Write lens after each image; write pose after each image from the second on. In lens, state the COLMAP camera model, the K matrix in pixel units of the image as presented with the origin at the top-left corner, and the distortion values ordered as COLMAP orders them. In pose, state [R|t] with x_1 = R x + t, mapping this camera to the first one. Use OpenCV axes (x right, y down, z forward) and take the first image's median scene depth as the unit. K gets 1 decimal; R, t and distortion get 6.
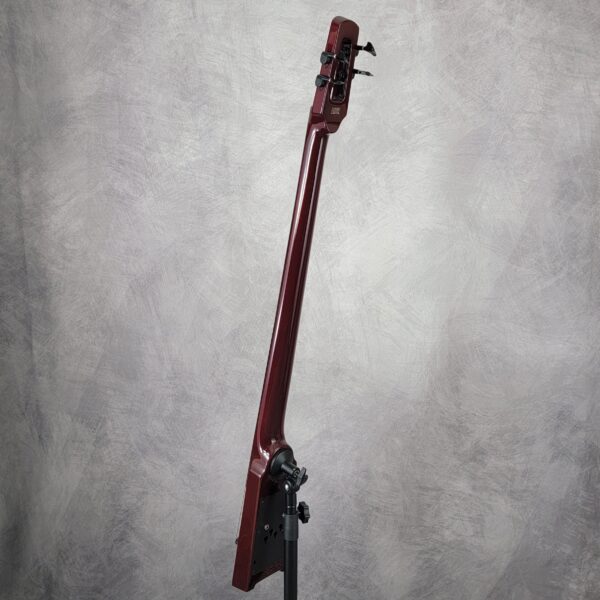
lens RADIAL K [[704.8, 0, 279.4], [0, 704.8, 335.5], [0, 0, 1]] dist [0.017320, 0.000000]
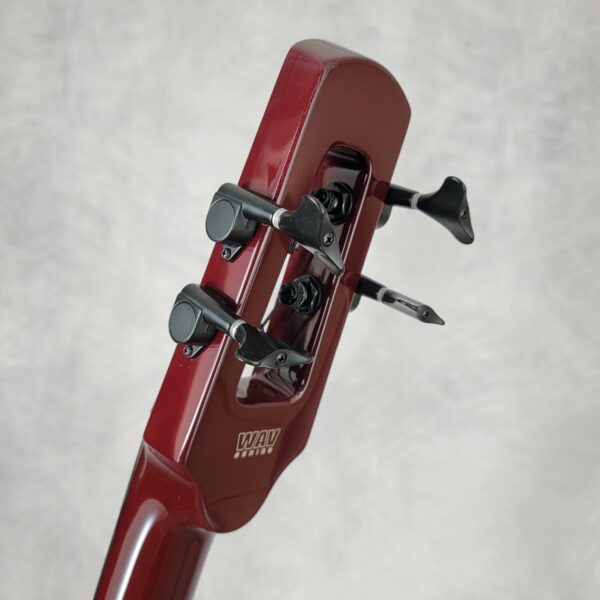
lens RADIAL K [[704.8, 0, 286.2], [0, 704.8, 307.2], [0, 0, 1]] dist [0.017320, 0.000000]
pose [[0.985969, 0.166647, 0.009684, 0.050275], [-0.160043, 0.960199, -0.228921, -0.195020], [-0.047447, 0.224159, 0.973397, 0.487956]]
